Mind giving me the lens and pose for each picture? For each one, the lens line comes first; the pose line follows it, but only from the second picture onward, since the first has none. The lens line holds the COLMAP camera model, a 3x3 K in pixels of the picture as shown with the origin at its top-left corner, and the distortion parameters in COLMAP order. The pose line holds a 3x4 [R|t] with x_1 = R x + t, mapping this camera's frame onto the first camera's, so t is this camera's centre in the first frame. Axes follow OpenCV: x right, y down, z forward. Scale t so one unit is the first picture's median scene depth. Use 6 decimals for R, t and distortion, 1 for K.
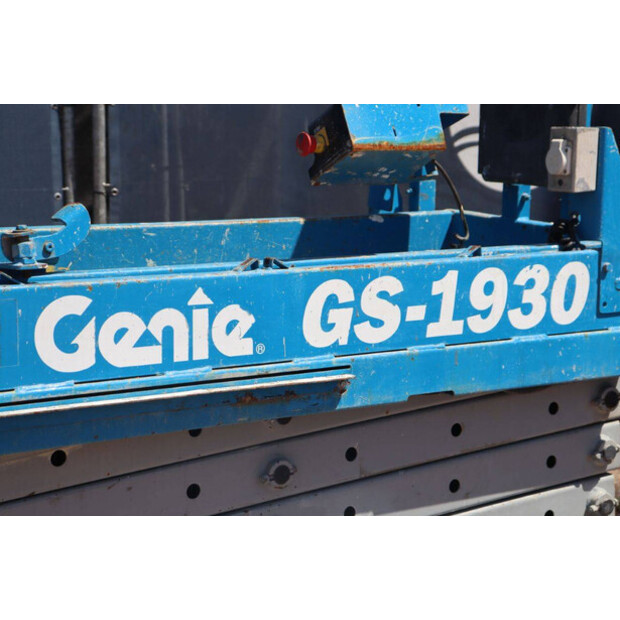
lens RADIAL K [[1462.0, 0, 311.0], [0, 1462.0, 310.4], [0, 0, 1]] dist [0.279817, 0.000000]
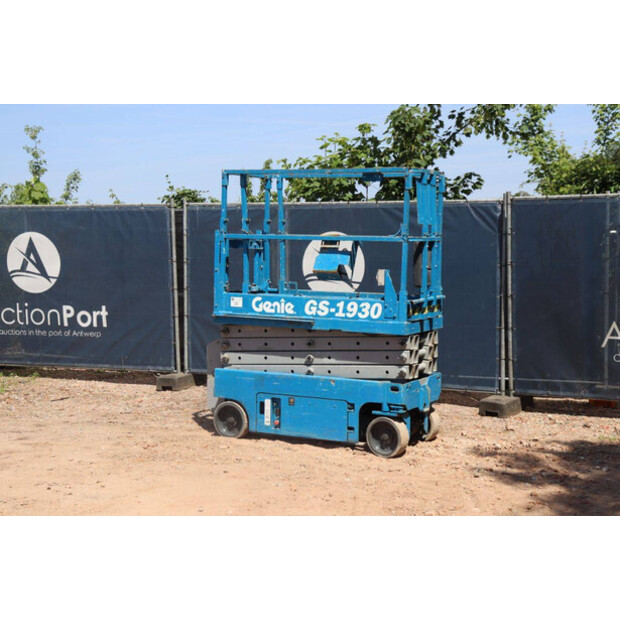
lens RADIAL K [[1213.1, 0, 290.8], [0, 1213.1, 314.7], [0, 0, 1]] dist [0.288877, 0.000000]
pose [[0.461747, 0.051294, -0.885528, 3.232018], [-0.144252, 0.989379, -0.017909, 0.098568], [0.875204, 0.136008, 0.464242, -0.779212]]
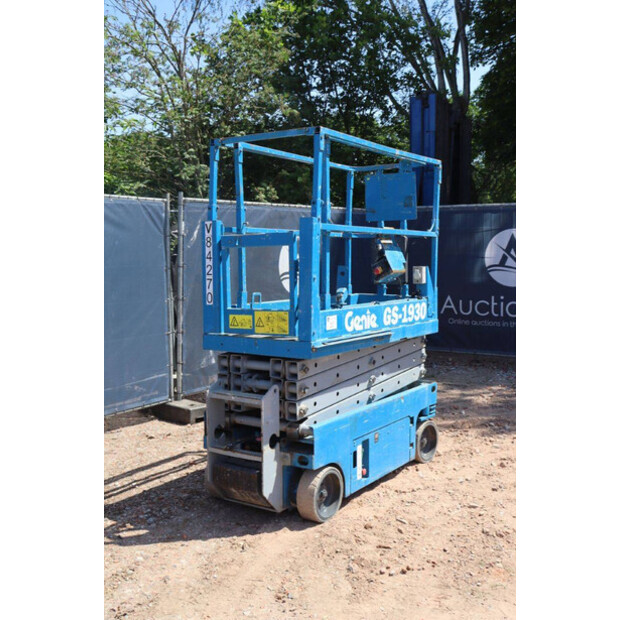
lens RADIAL K [[709.6, 0, 309.3], [0, 709.6, 305.8], [0, 0, 1]] dist [-0.020560, 0.000000]
pose [[0.918195, -0.048106, 0.393197, -0.852212], [0.081996, 0.994182, -0.069843, 0.082962], [-0.387550, 0.096370, 0.916798, -0.559914]]
